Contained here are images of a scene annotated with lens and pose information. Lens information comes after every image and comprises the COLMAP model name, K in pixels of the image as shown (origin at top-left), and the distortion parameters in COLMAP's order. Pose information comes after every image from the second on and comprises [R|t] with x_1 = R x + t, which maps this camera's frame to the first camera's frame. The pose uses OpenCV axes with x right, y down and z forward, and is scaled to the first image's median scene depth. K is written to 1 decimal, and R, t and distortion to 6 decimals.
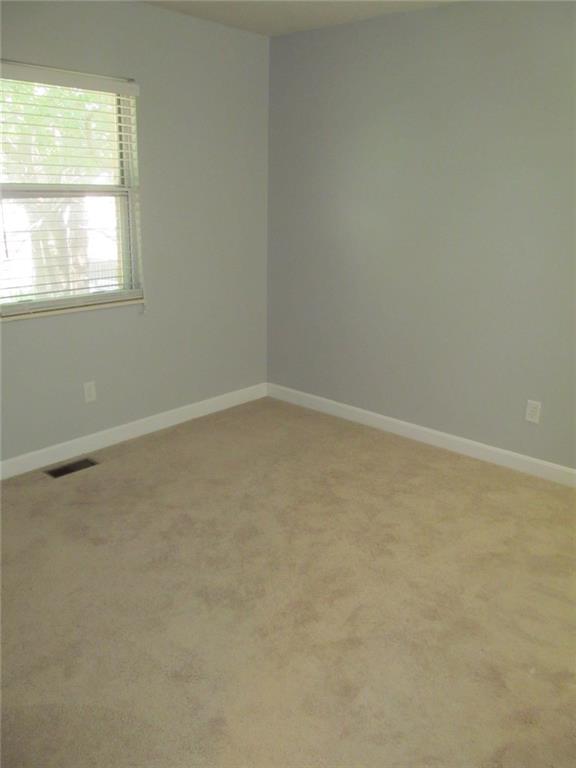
lens RADIAL K [[644.4, 0, 289.2], [0, 644.4, 387.2], [0, 0, 1]] dist [-0.051771, 0.015587]
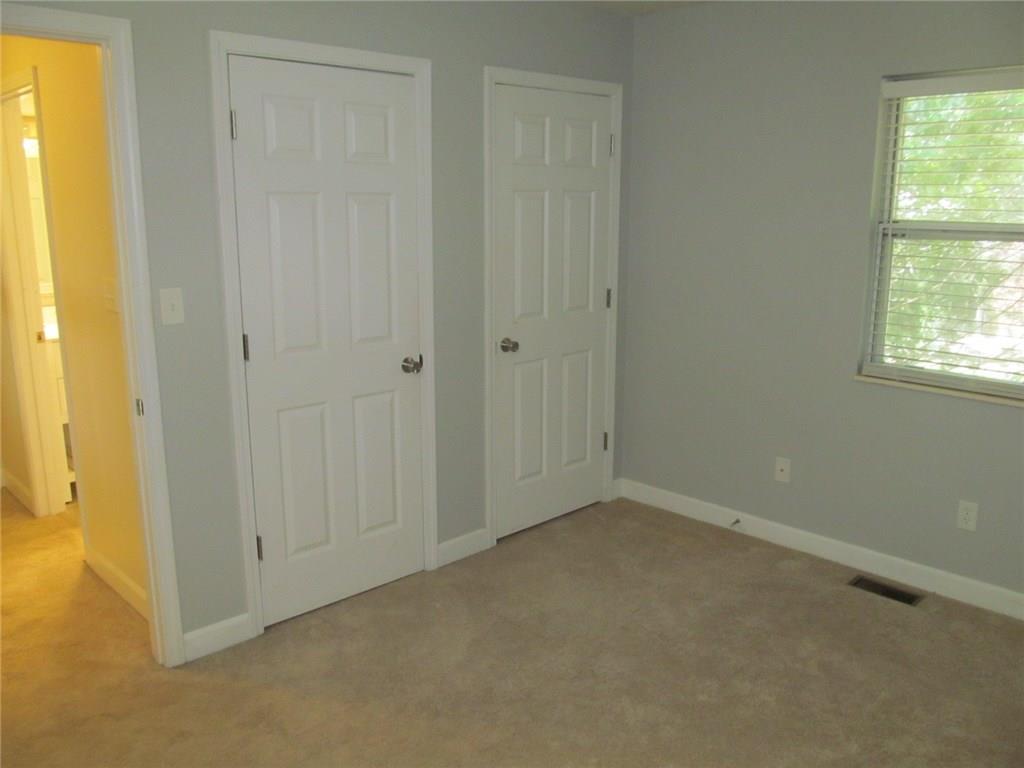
lens RADIAL K [[859.2, 0, 511.9], [0, 859.2, 388.1], [0, 0, 1]] dist [-0.051771, 0.015587]
pose [[-0.084328, 0.197395, -0.976690, 0.613321], [-0.279524, 0.936138, 0.213334, -0.184136], [0.956428, 0.290999, -0.023766, 0.526343]]
